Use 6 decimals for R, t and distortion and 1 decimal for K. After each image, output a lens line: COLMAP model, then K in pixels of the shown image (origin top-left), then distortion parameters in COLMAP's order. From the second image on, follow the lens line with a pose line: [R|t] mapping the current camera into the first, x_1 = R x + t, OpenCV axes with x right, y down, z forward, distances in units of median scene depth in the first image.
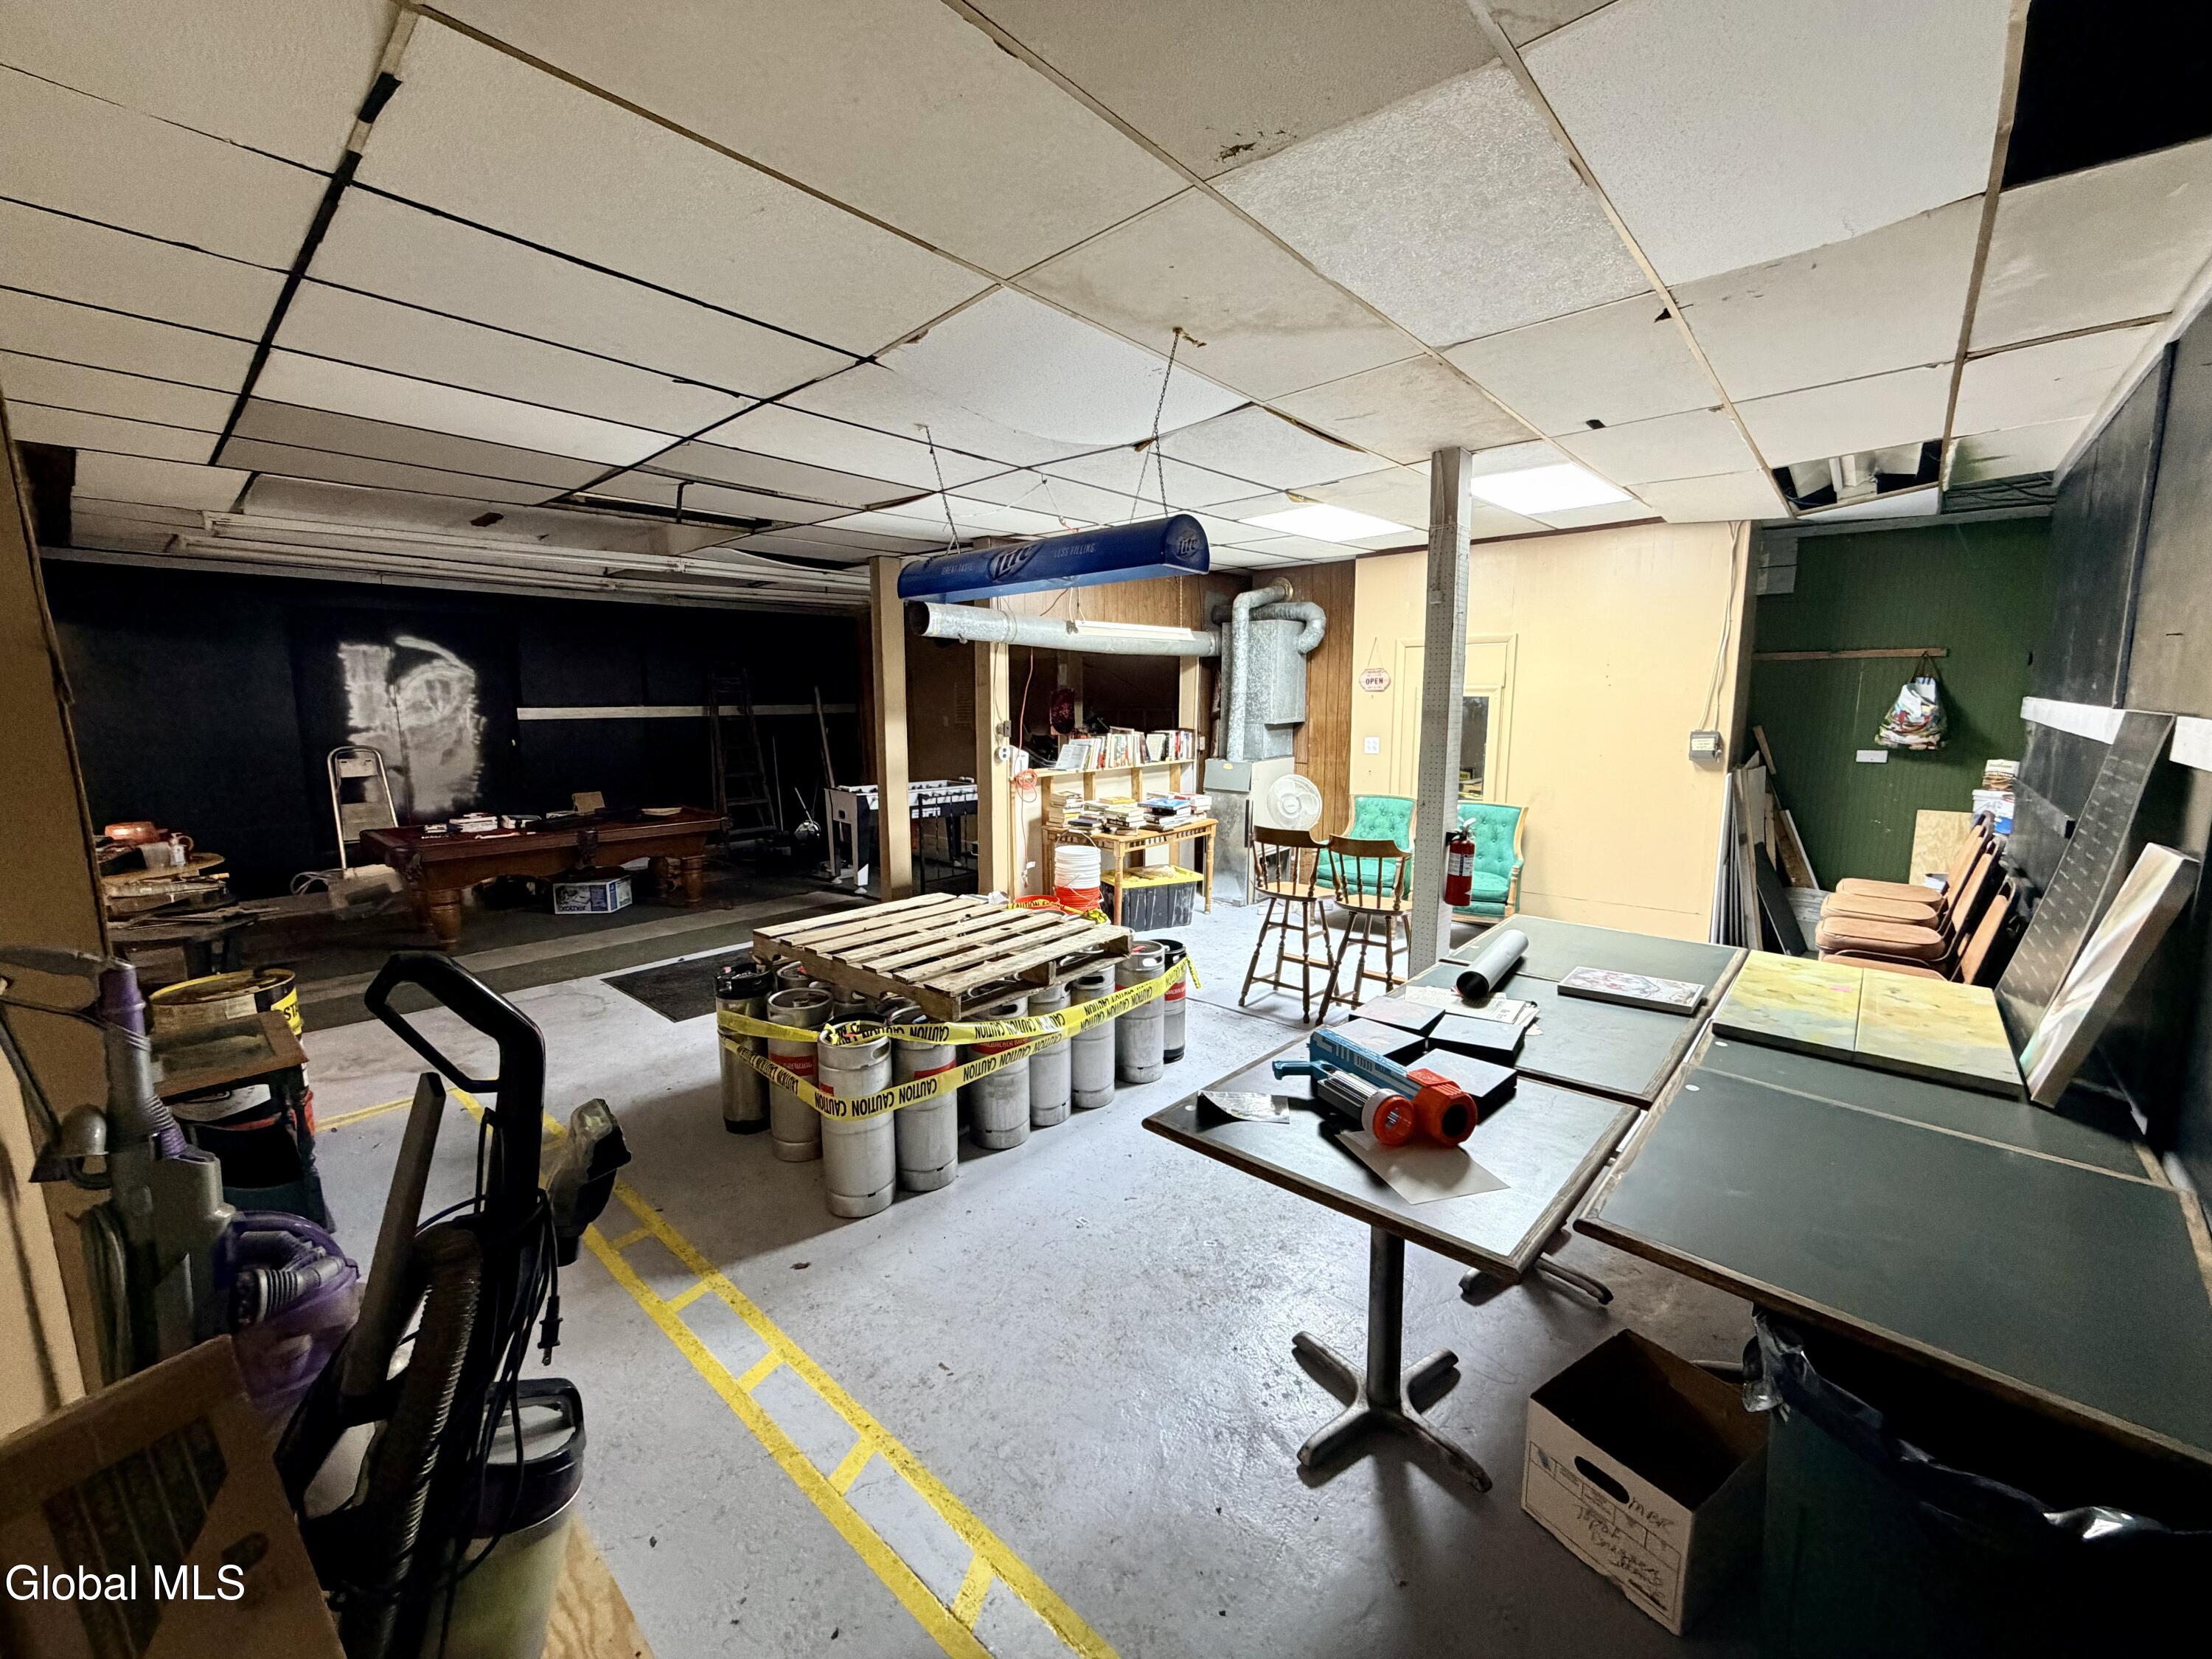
lens RADIAL K [[883.2, 0, 1104.7], [0, 883.2, 830.2], [0, 0, 1]] dist [0.001325, -0.000062]
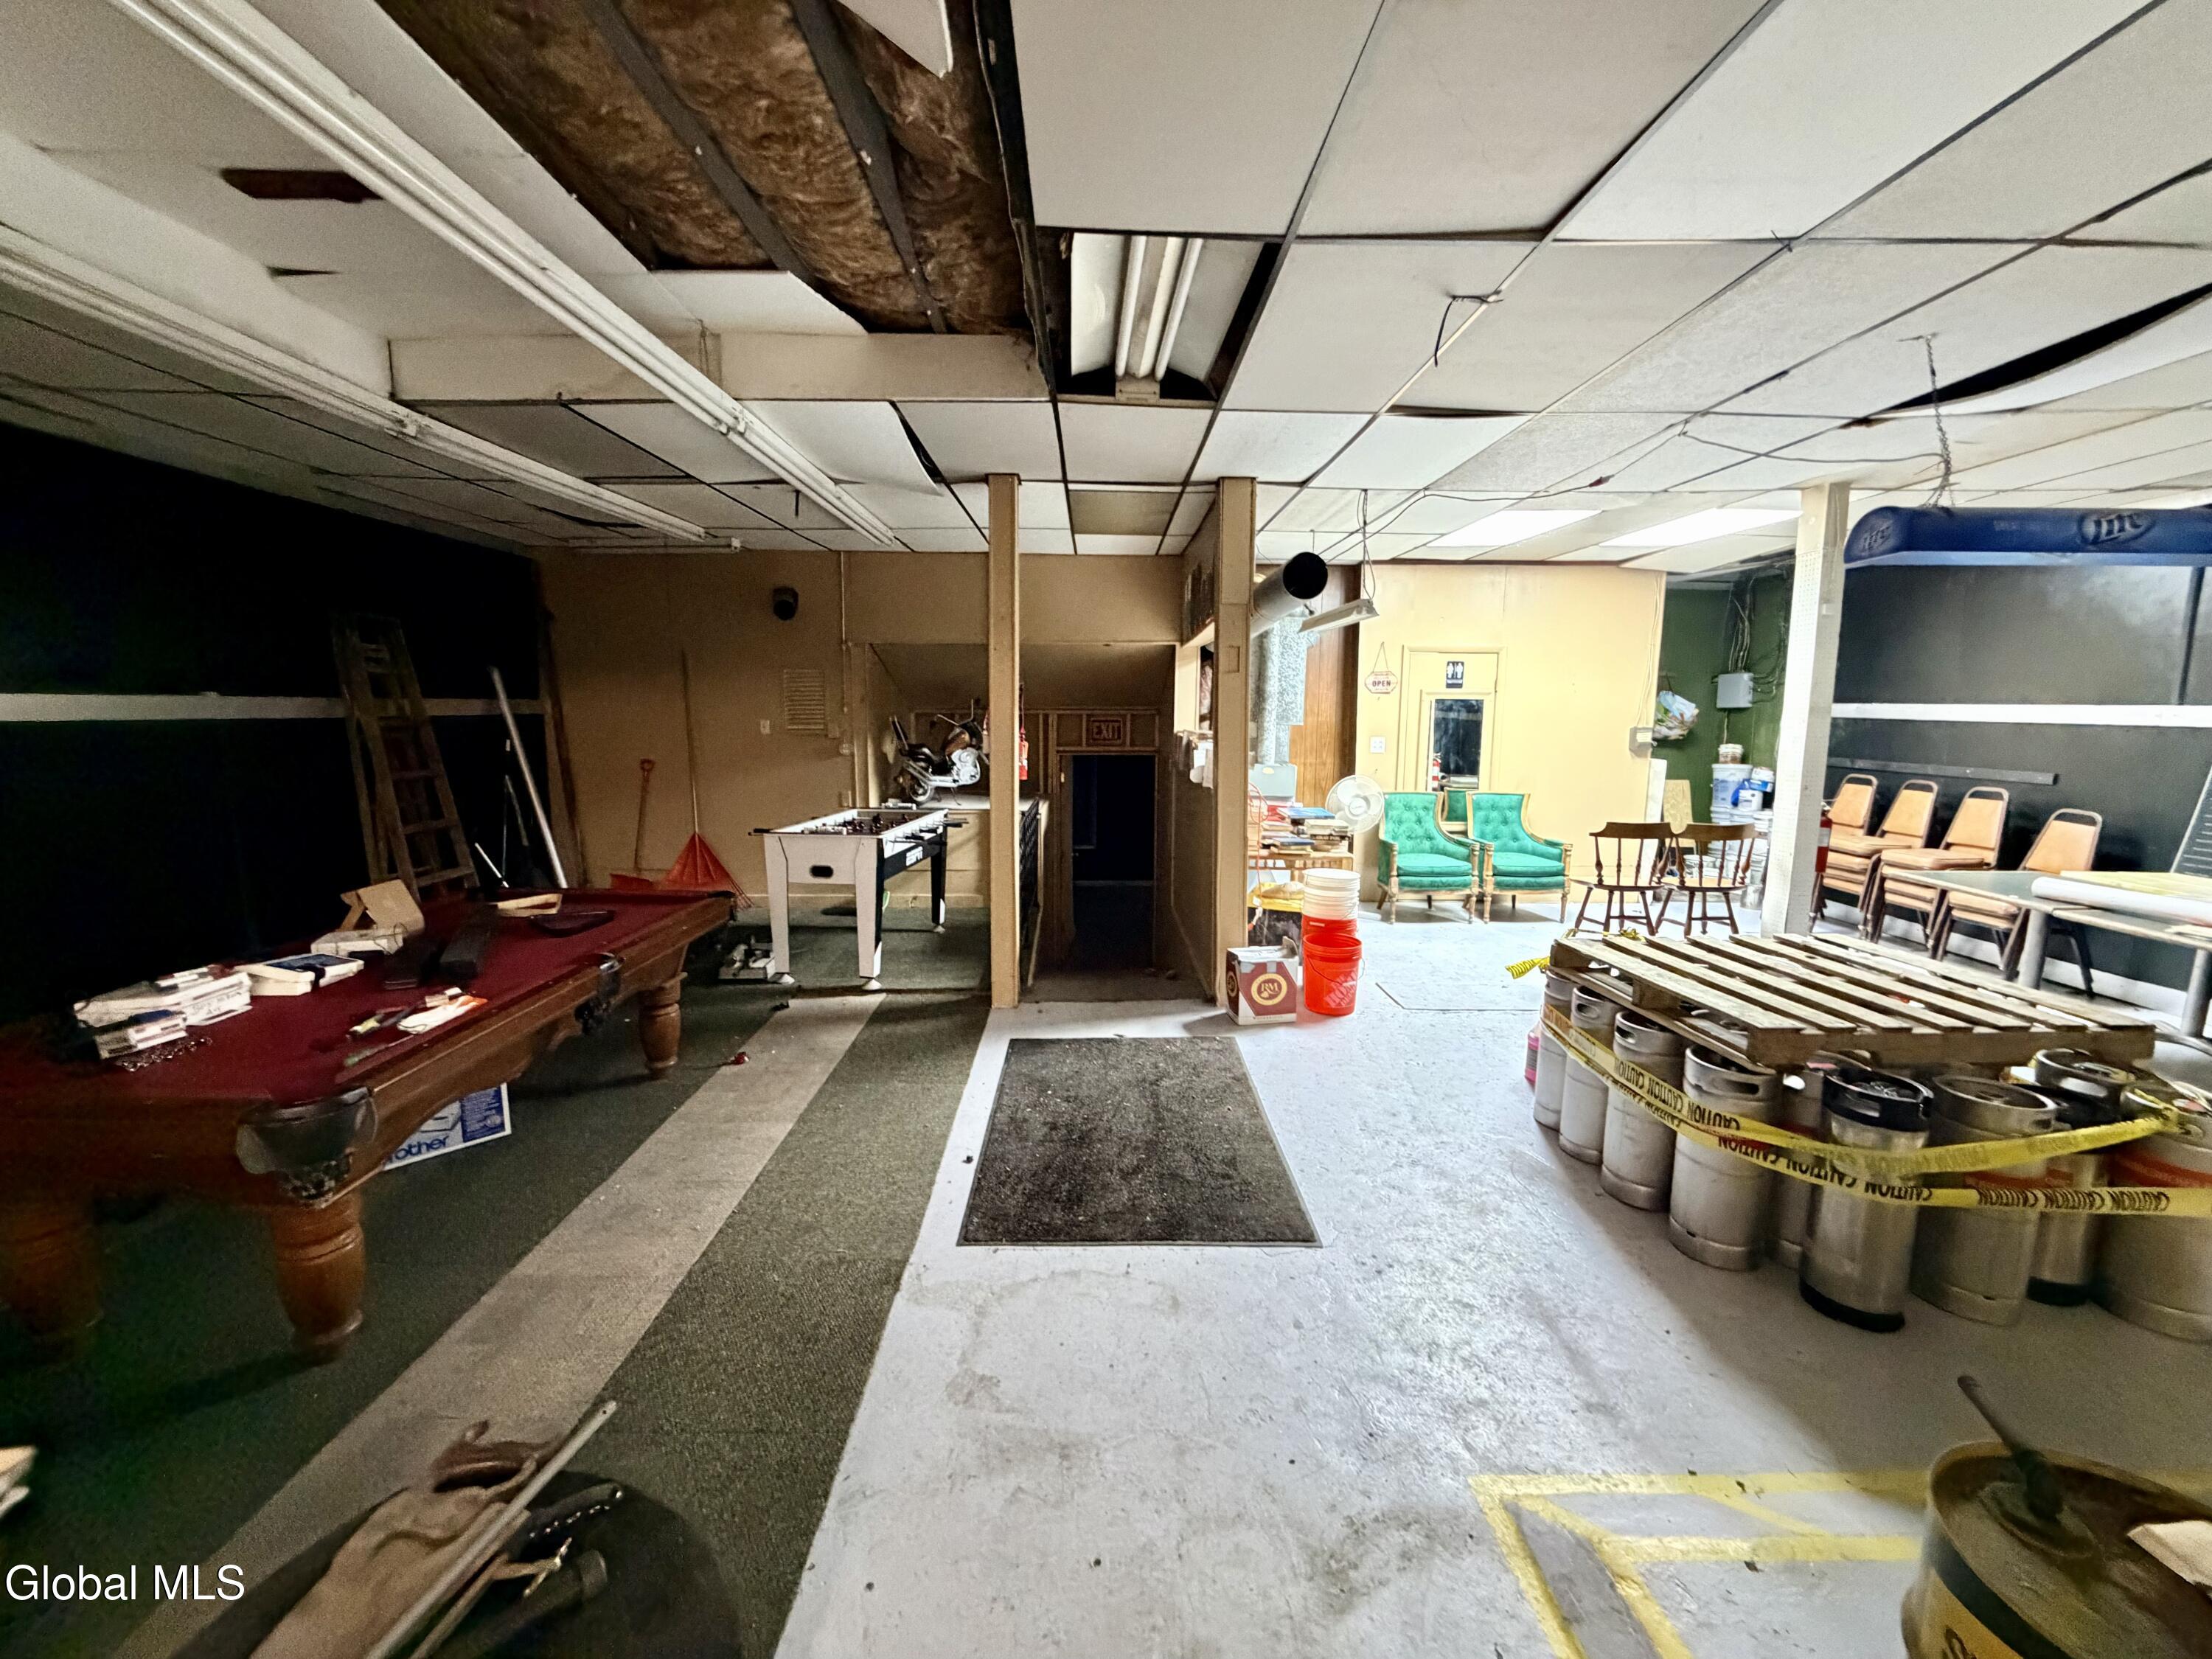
lens RADIAL K [[883.2, 0, 1099.7], [0, 883.2, 825.8], [0, 0, 1]] dist [0.001325, -0.000062]
pose [[0.744610, -0.083520, 0.662254, -0.590831], [0.088005, 0.995764, 0.026632, -0.052841], [-0.661673, 0.038451, 0.748806, 0.403798]]
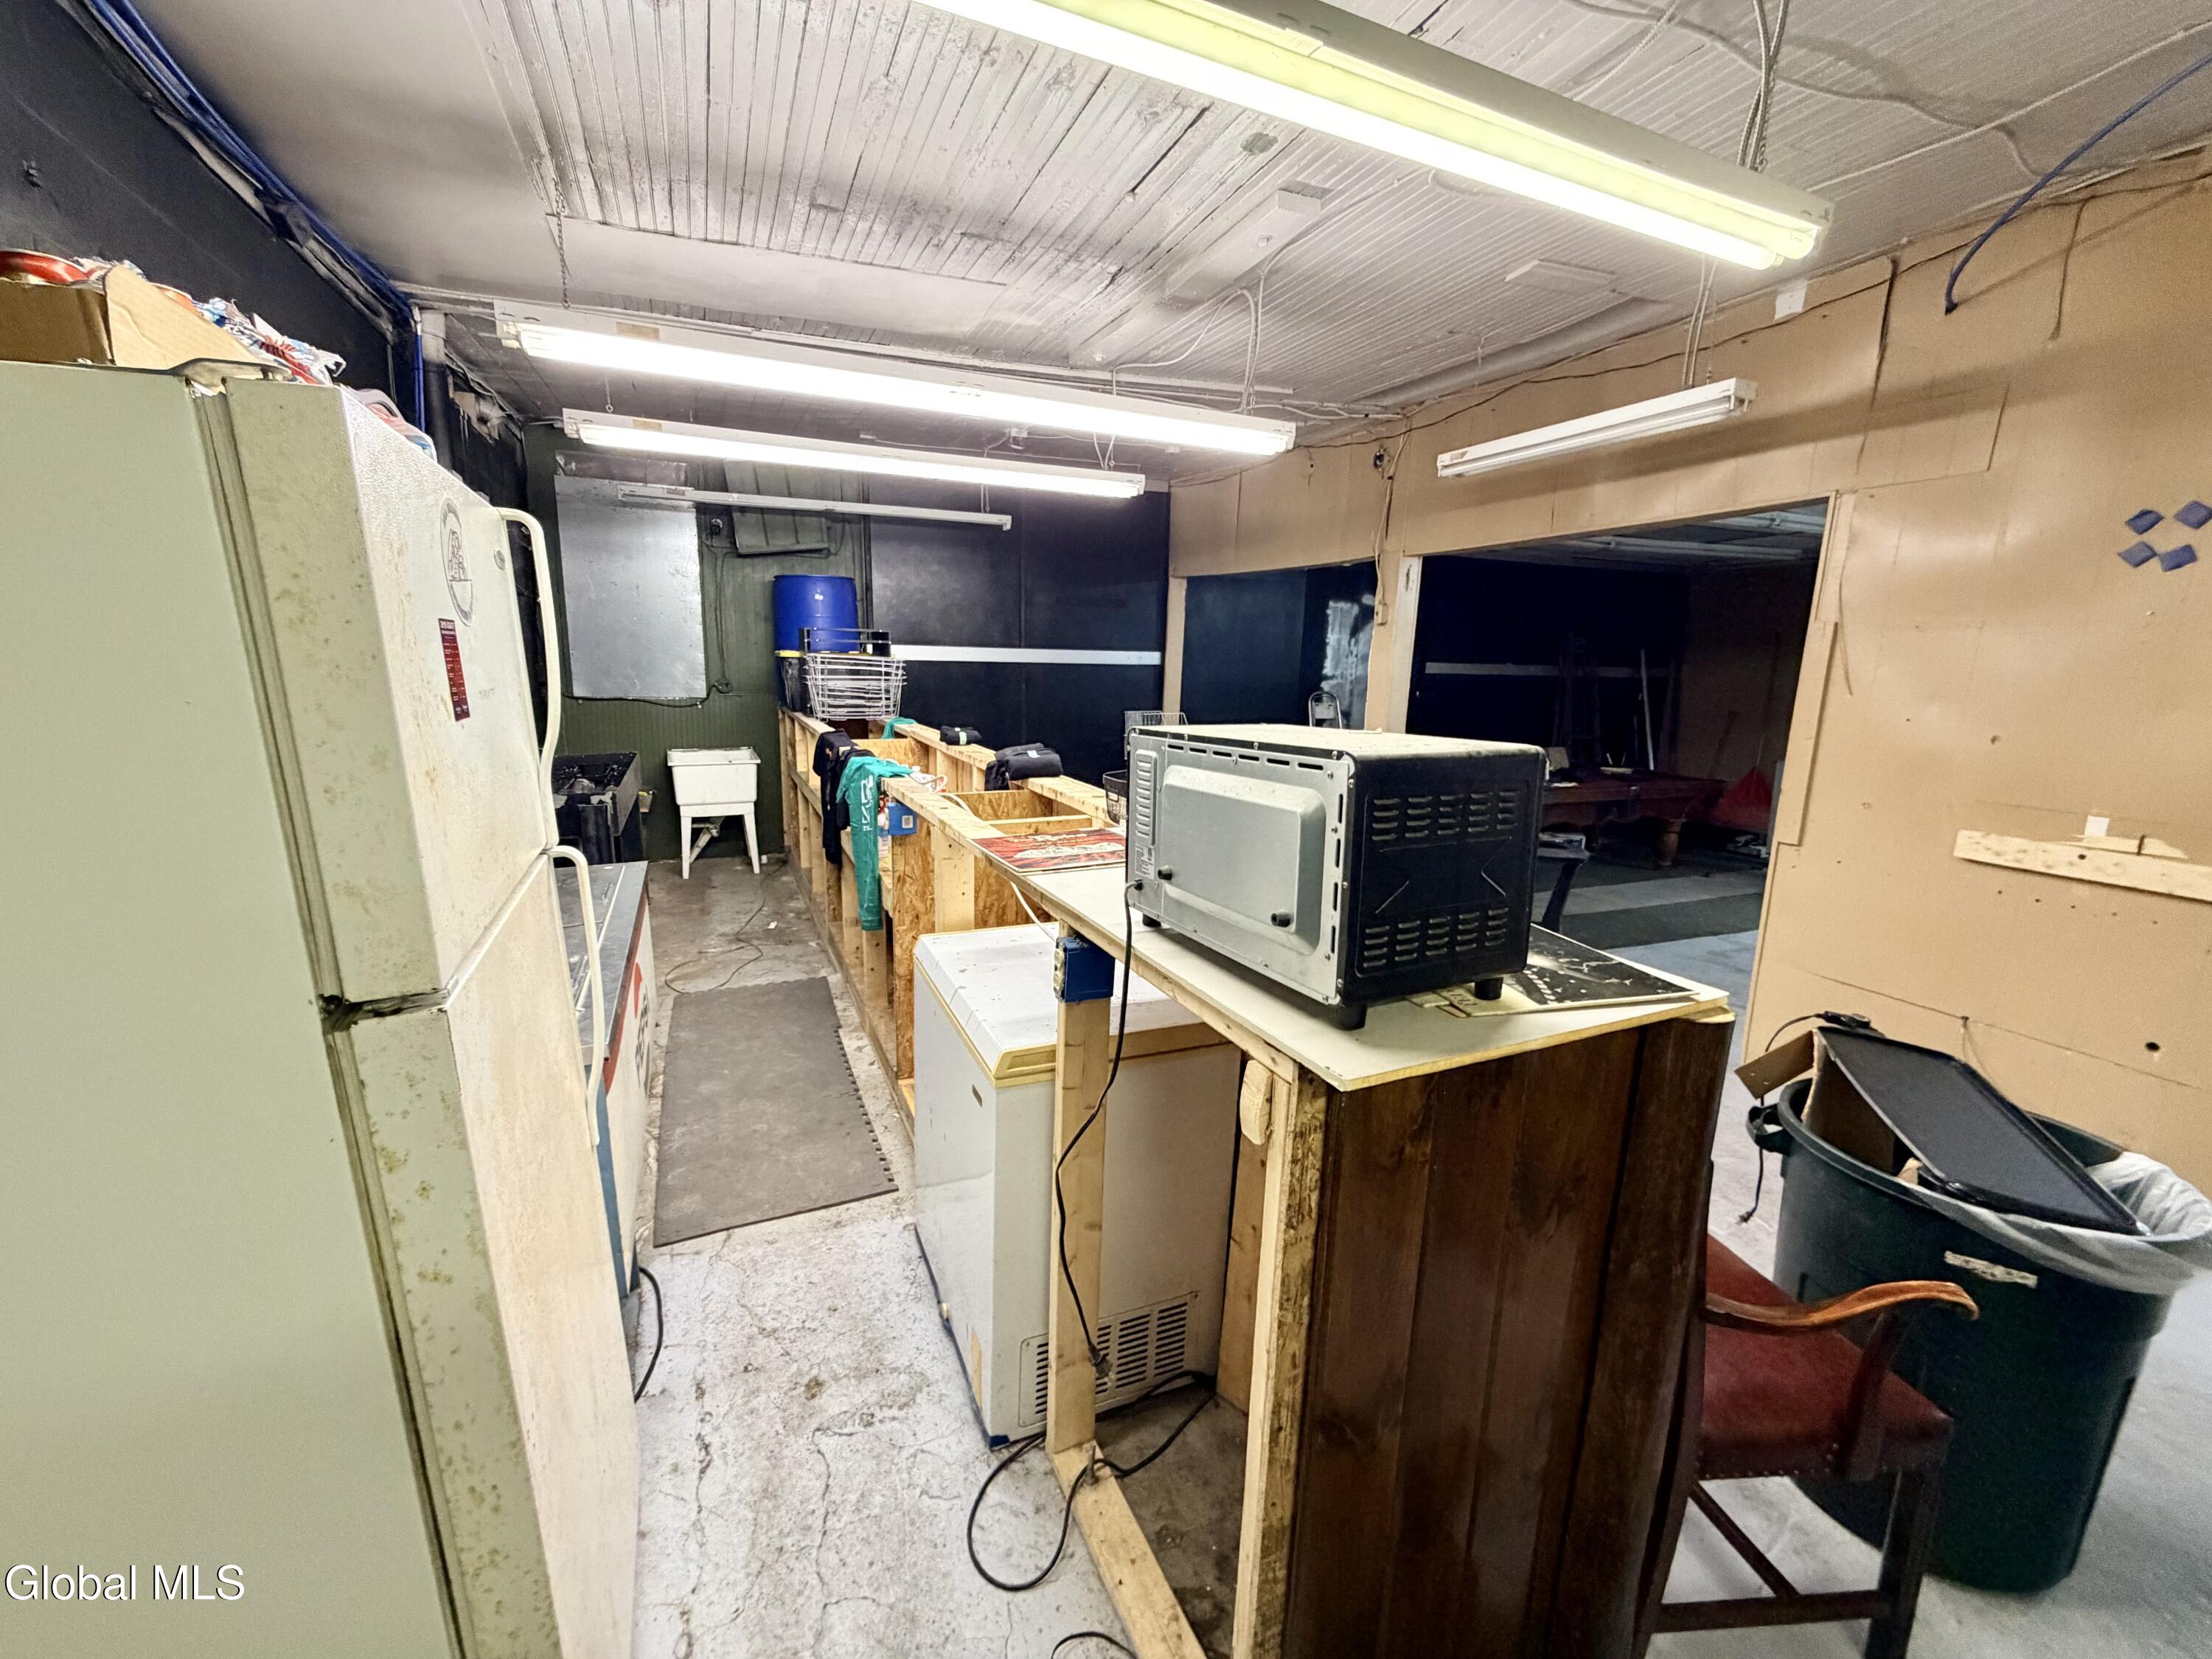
lens RADIAL K [[883.2, 0, 1105.1], [0, 883.2, 837.3], [0, 0, 1]] dist [0.001325, -0.000062]
pose [[0.904387, 0.113636, -0.411305, -0.606545], [-0.093031, 0.993210, 0.069849, 0.037322], [0.416450, -0.024906, 0.908818, -0.154862]]
